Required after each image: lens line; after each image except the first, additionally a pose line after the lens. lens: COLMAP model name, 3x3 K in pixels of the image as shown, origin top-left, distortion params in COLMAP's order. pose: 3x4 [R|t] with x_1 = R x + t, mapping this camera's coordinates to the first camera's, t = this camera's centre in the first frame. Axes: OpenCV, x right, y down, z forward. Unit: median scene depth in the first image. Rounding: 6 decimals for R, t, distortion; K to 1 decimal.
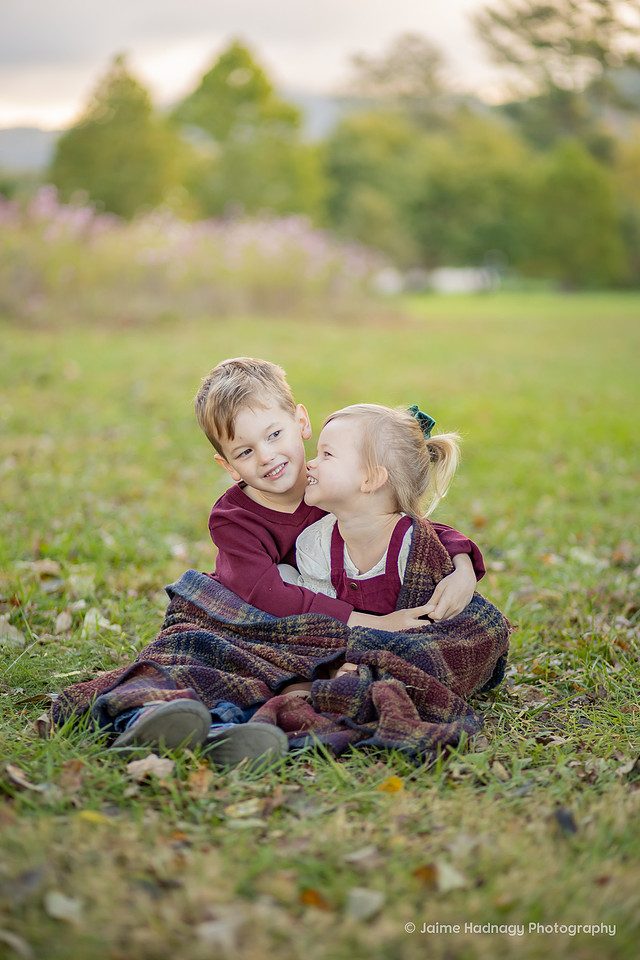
lens RADIAL K [[2467.1, 0, 320.8], [0, 2467.1, 479.4], [0, 0, 1]] dist [-0.056308, 0.000000]
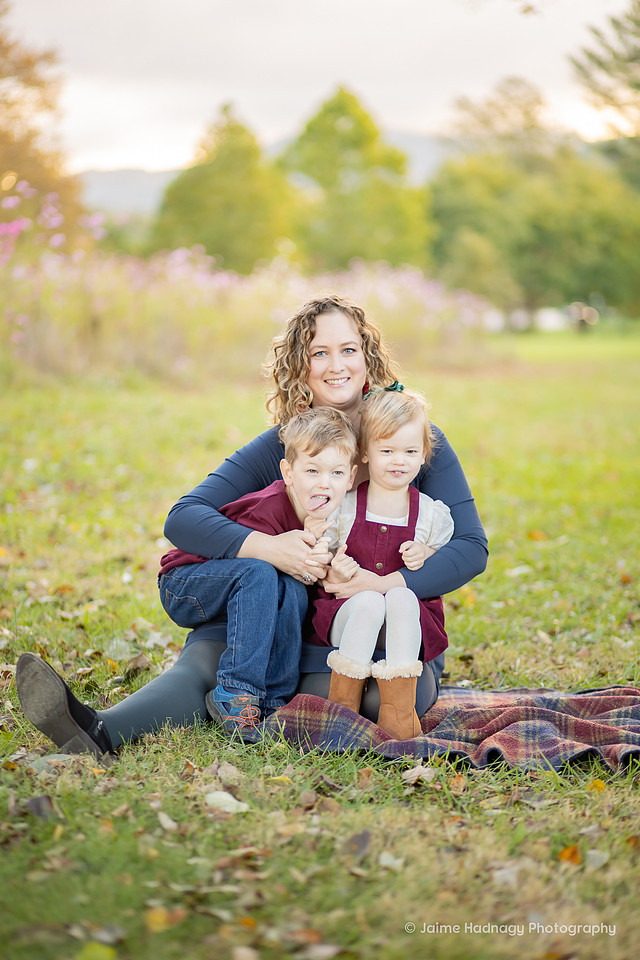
lens RADIAL K [[2467.1, 0, 315.1], [0, 2467.1, 470.4], [0, 0, 1]] dist [-0.056308, 0.000000]
pose [[0.999052, -0.009248, -0.042550, -0.069860], [0.008477, 0.999797, -0.018256, -0.029518], [0.042711, 0.017878, 0.998928, -0.399102]]
